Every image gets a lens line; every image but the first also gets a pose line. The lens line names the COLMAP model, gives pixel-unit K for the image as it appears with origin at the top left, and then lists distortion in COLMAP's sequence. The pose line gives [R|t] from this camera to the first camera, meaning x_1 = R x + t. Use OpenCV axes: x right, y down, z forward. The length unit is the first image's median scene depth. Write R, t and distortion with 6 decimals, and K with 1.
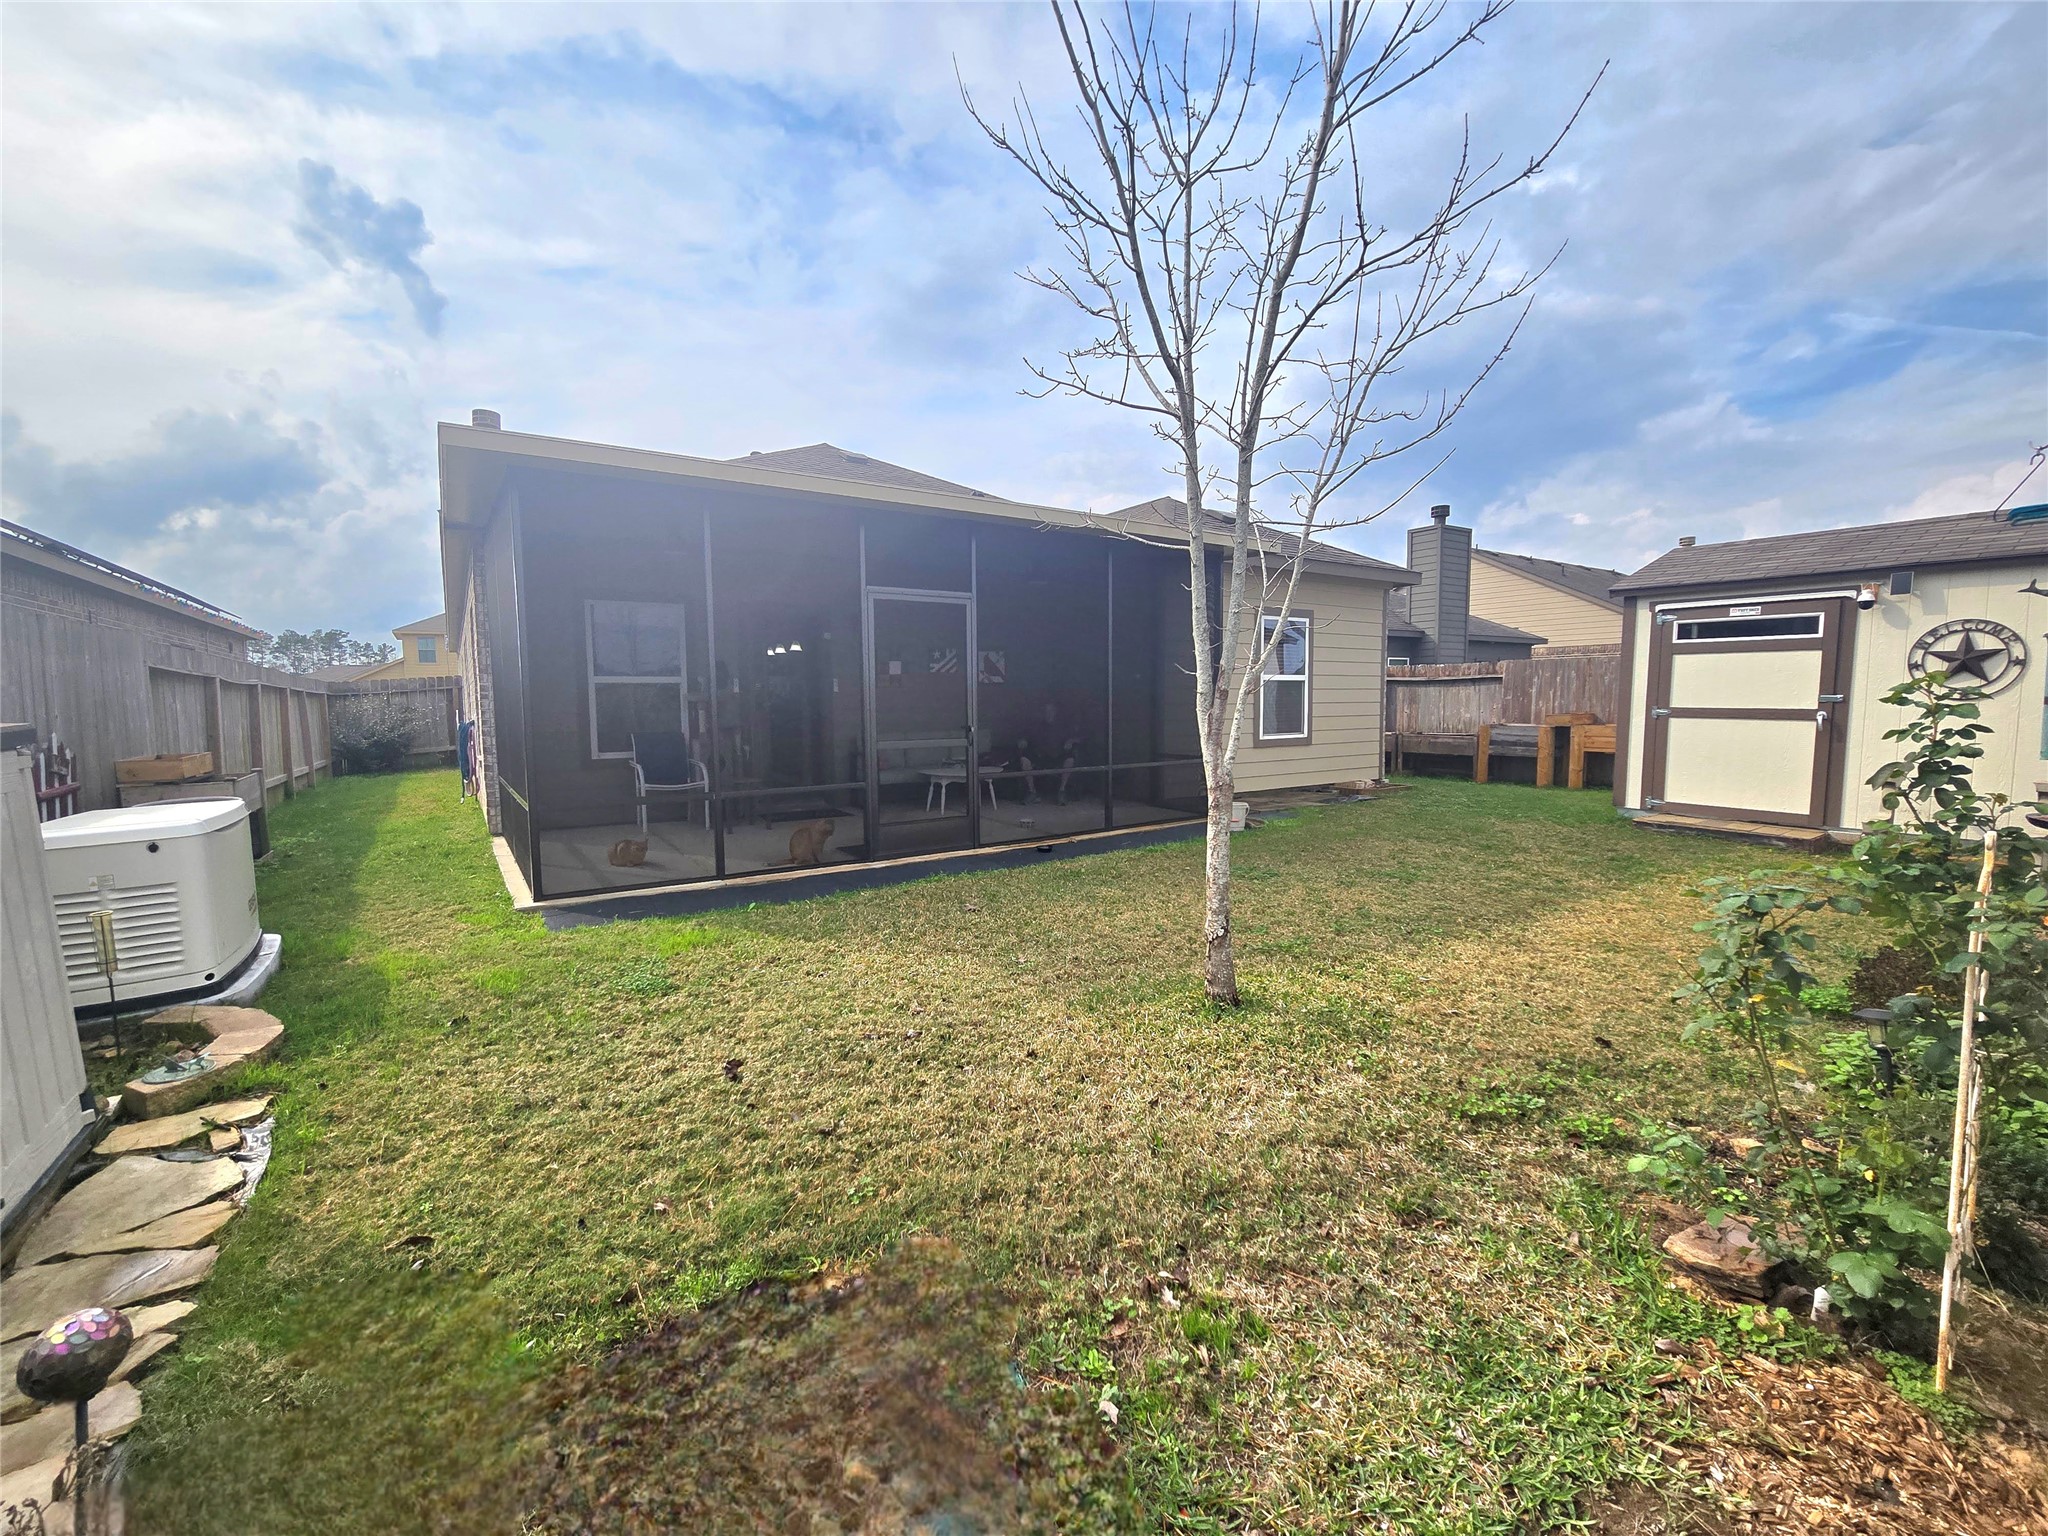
lens RADIAL K [[836.2, 0, 1024.0], [0, 836.2, 768.0], [0, 0, 1]] dist [-0.000048, 0.000533]
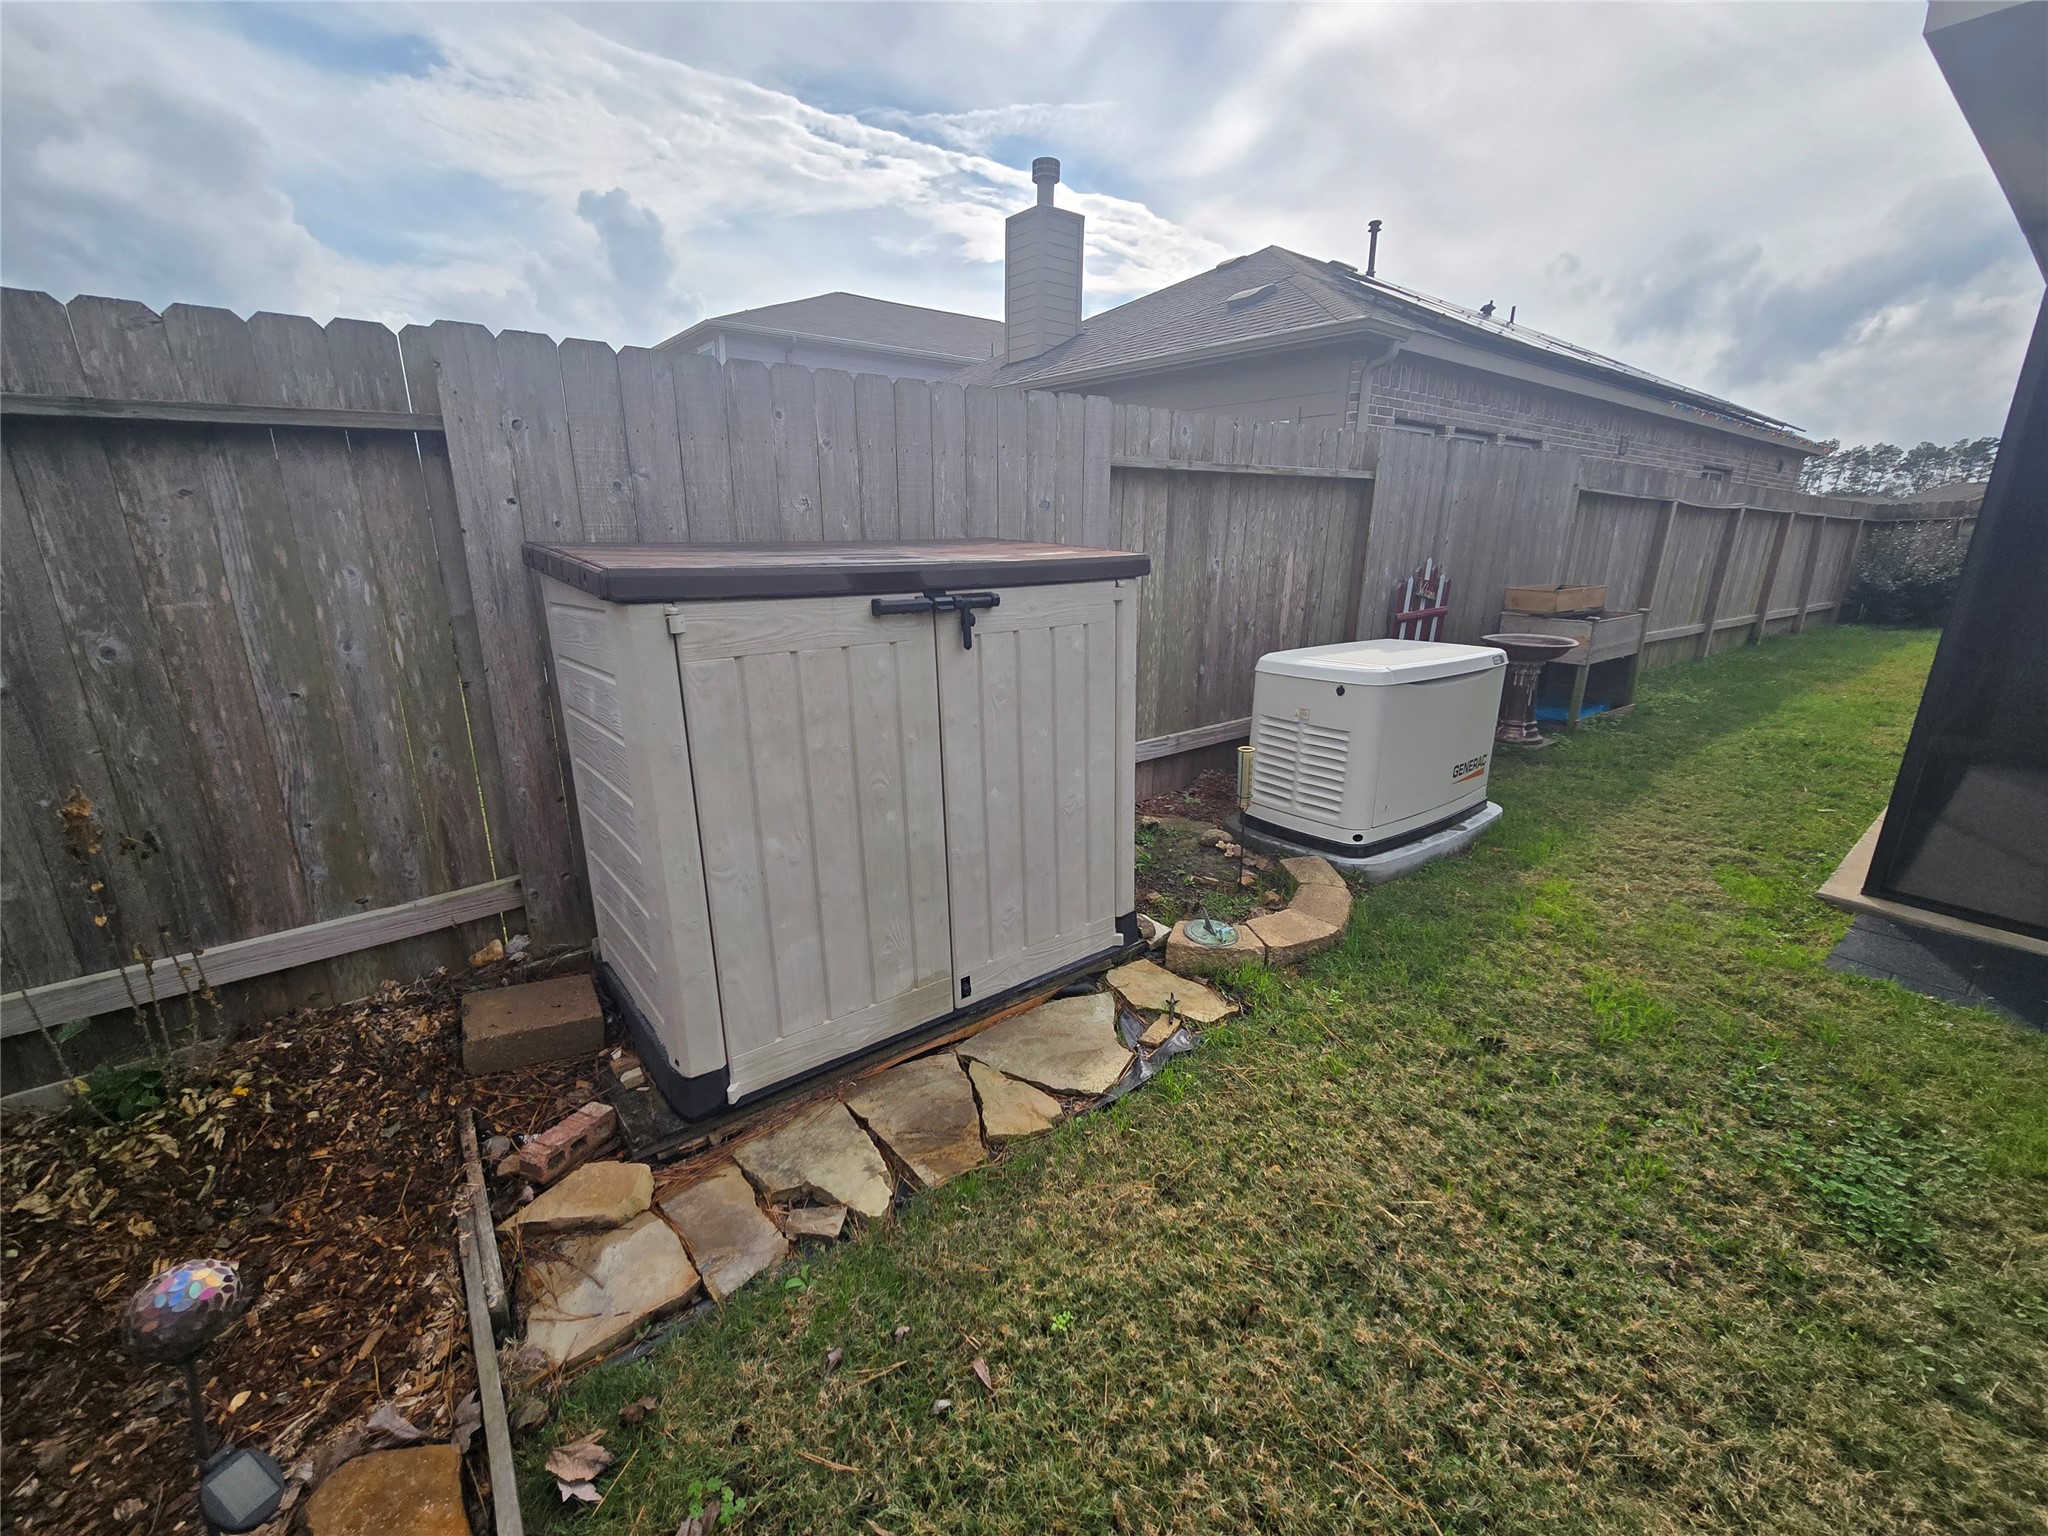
lens RADIAL K [[836.2, 0, 1024.0], [0, 836.2, 768.0], [0, 0, 1]] dist [-0.000048, 0.000533]
pose [[0.056307, 0.293799, -0.954207, -0.124175], [-0.096710, 0.952834, 0.287670, -0.054706], [0.993719, 0.076084, 0.082065, 0.533094]]
